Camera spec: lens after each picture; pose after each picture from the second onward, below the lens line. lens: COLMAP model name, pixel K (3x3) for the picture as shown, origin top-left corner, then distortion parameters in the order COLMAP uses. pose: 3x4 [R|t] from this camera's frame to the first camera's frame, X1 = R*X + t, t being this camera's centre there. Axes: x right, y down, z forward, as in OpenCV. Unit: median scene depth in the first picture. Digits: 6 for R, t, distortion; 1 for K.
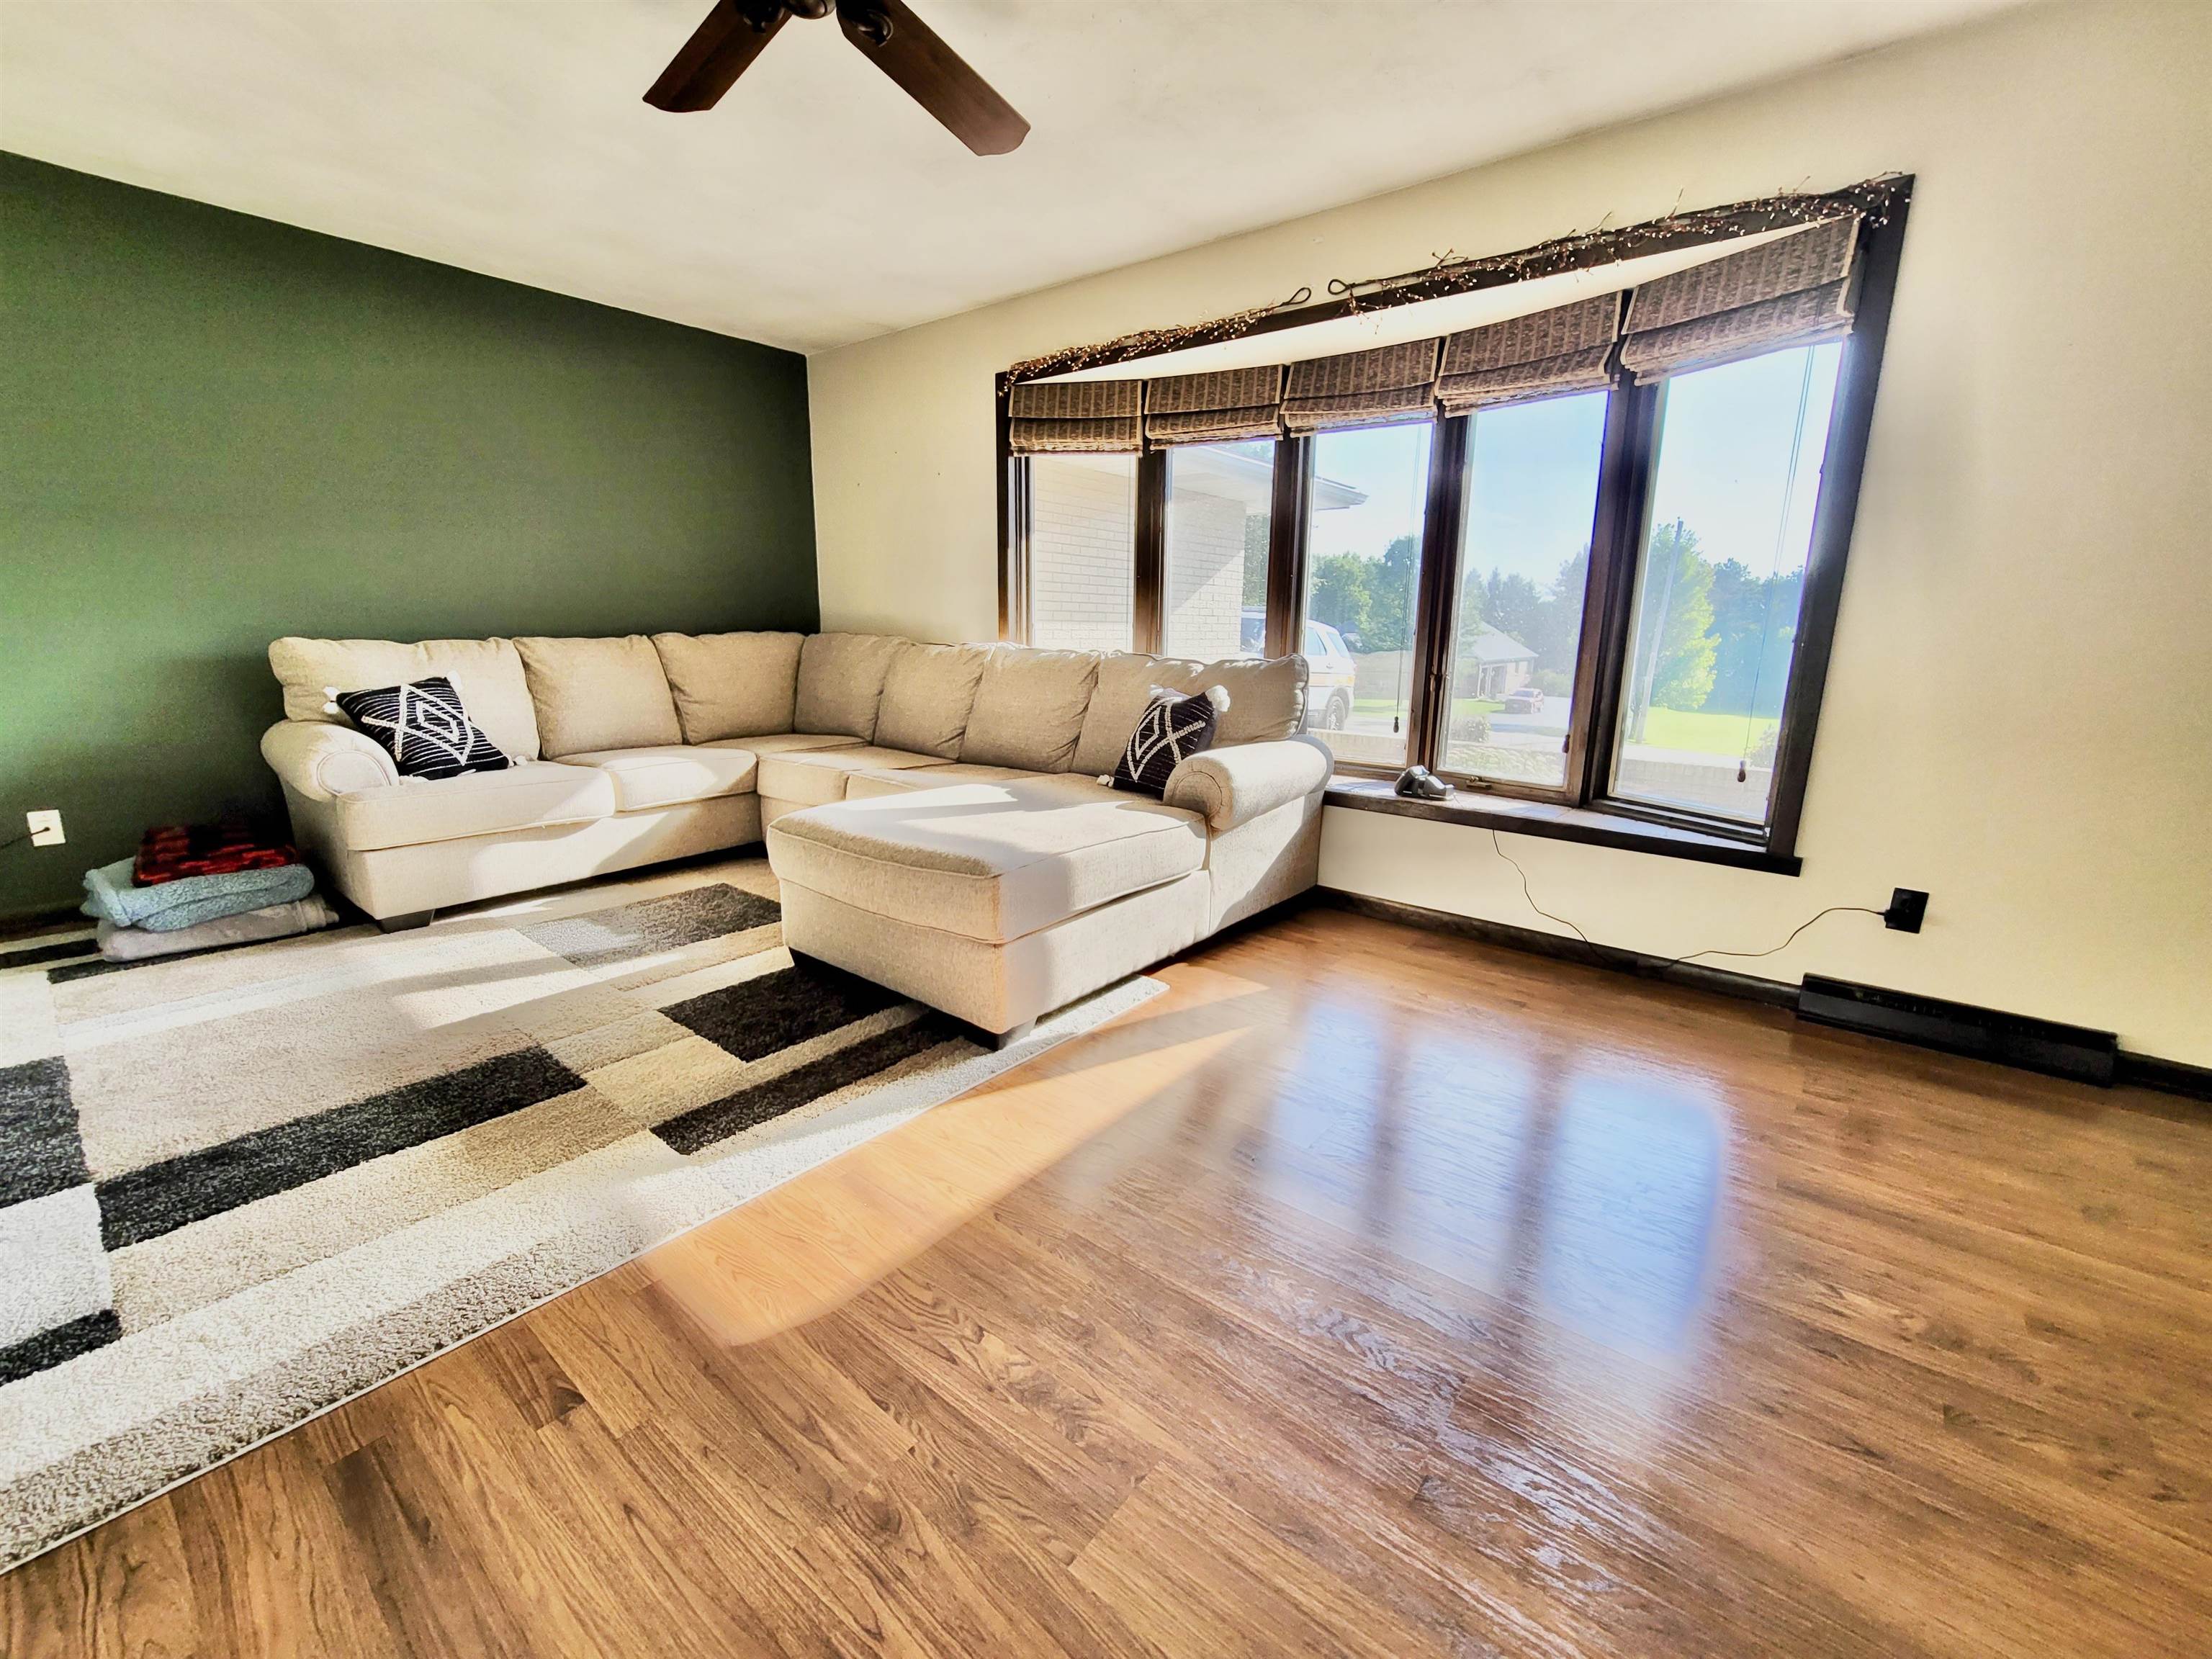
lens RADIAL K [[910.4, 0, 1111.1], [0, 910.4, 818.3], [0, 0, 1]] dist [-0.007553, 0.000234]
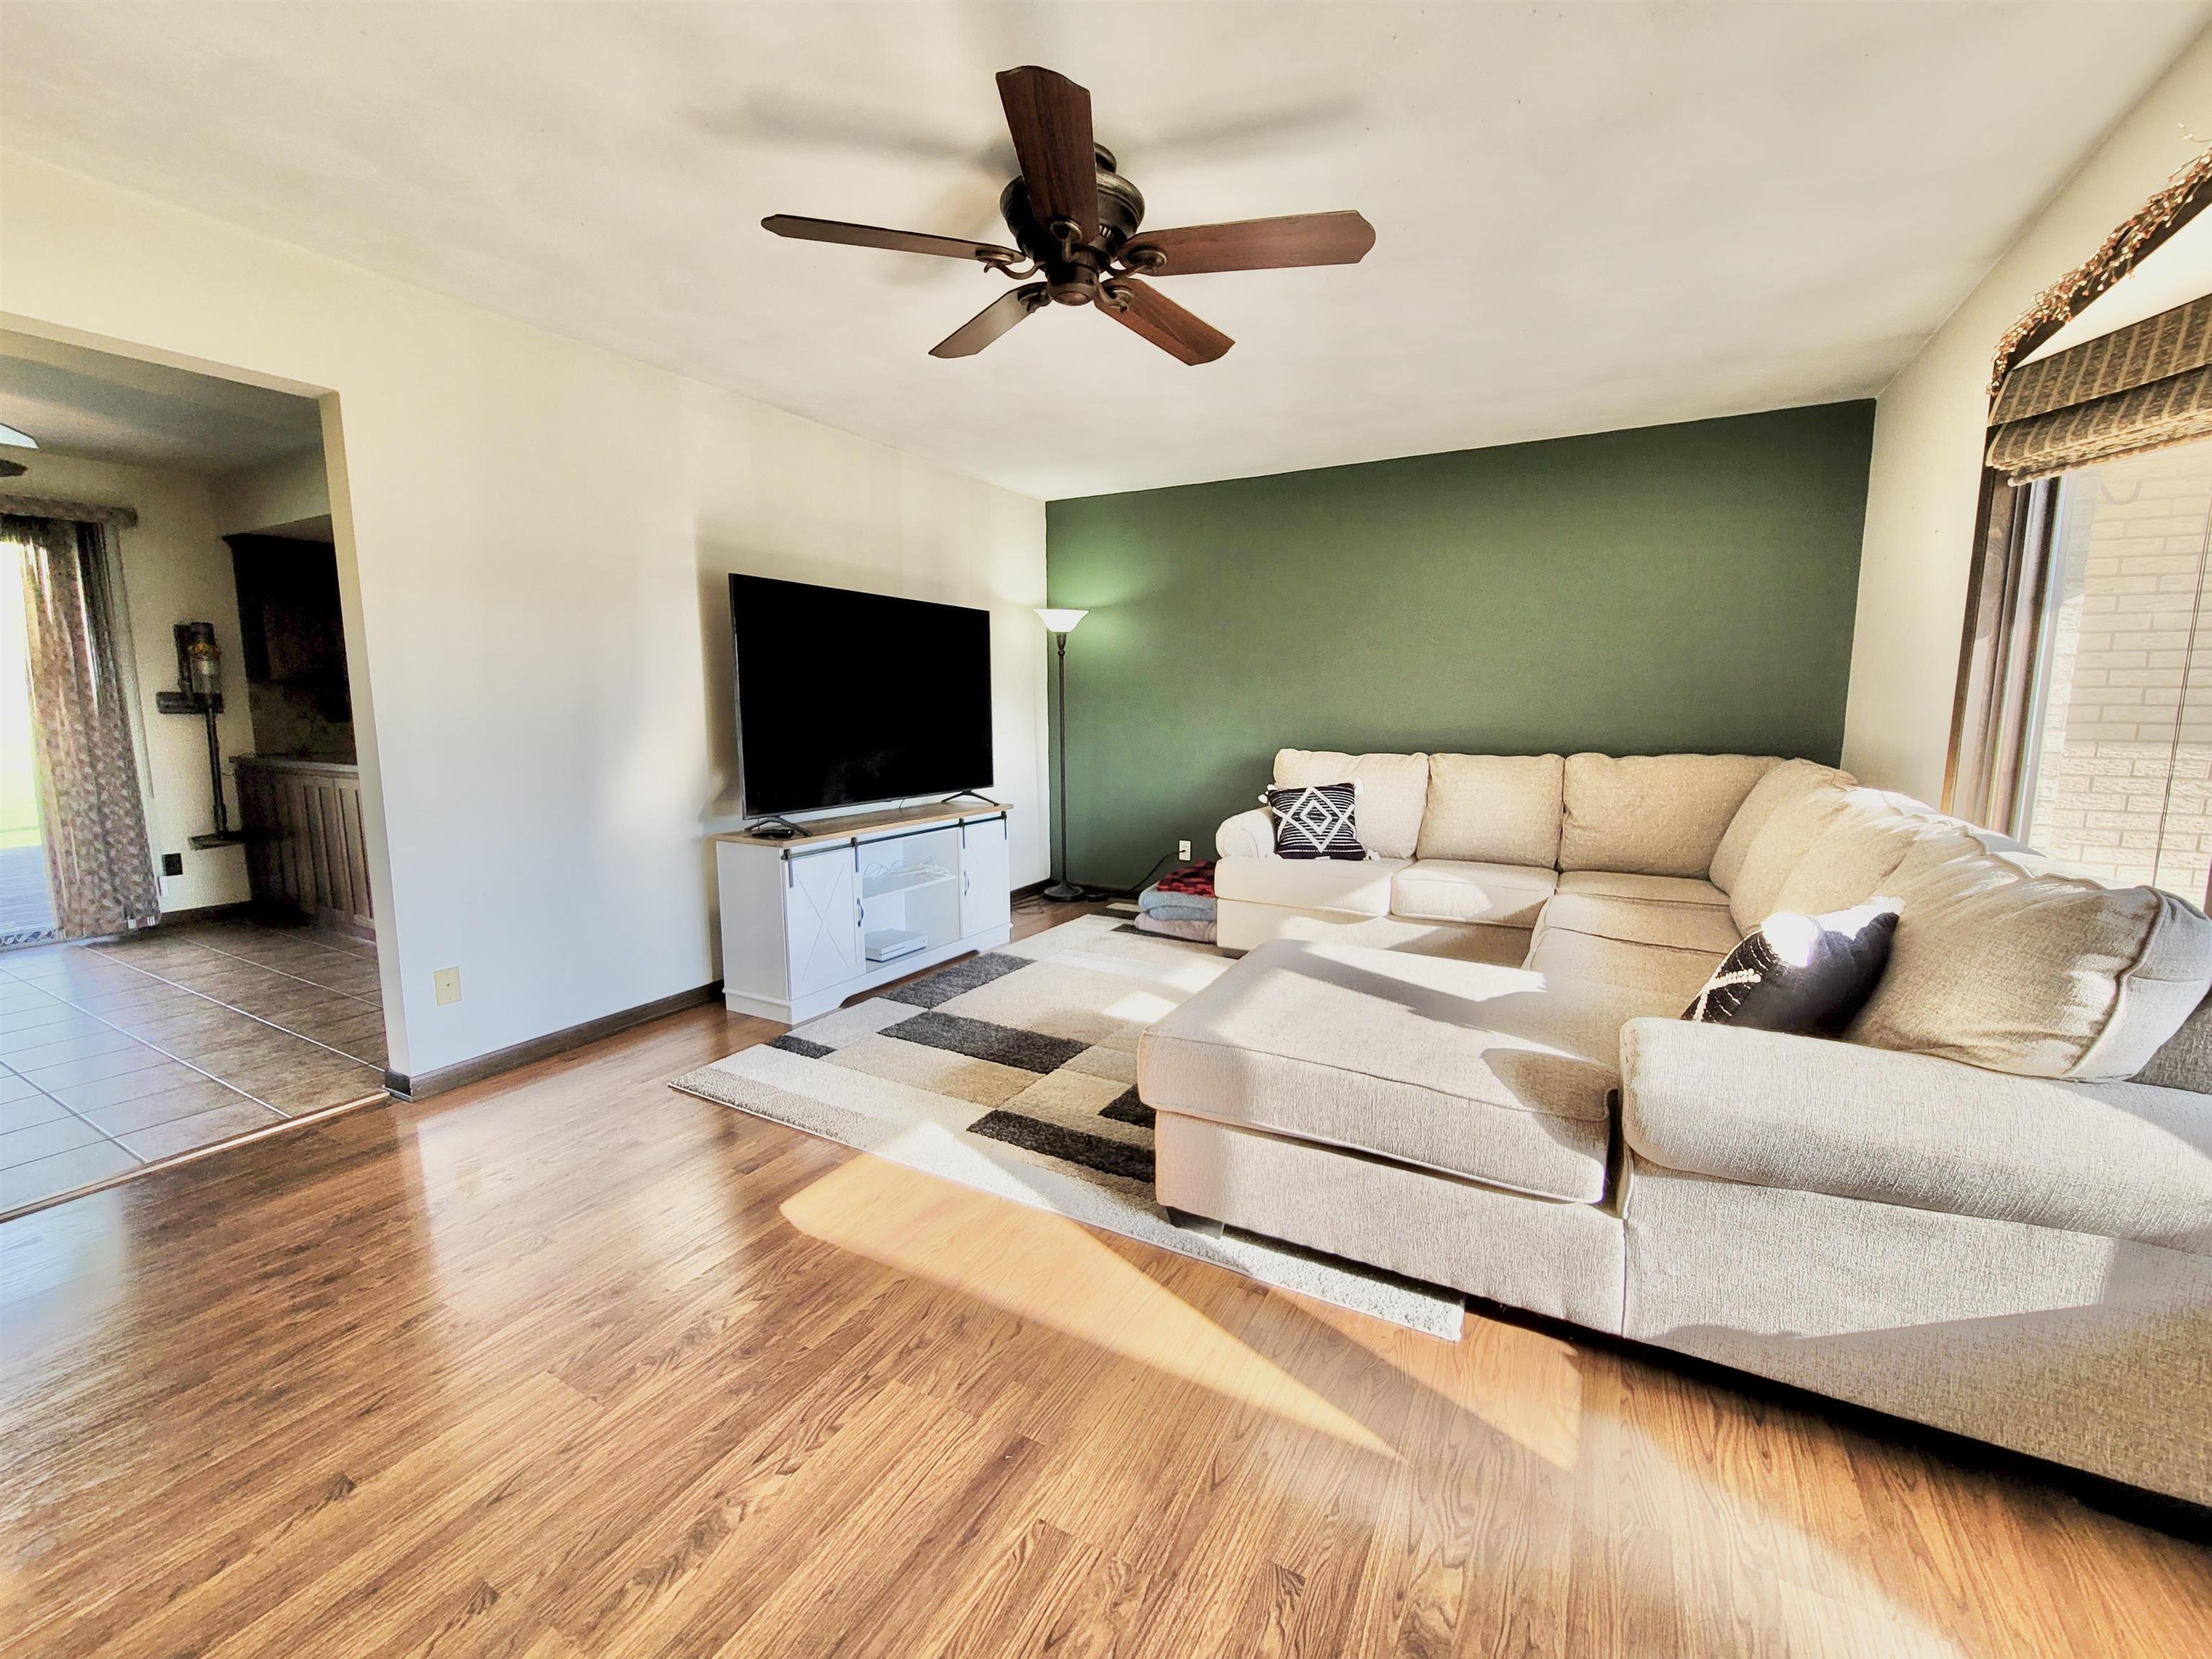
lens RADIAL K [[910.4, 0, 1108.2], [0, 910.4, 829.0], [0, 0, 1]] dist [-0.007553, 0.000234]
pose [[0.171954, 0.122196, -0.977497, 0.577150], [-0.204973, 0.974997, 0.085826, -0.164672], [0.963545, 0.185602, 0.192702, 0.540391]]
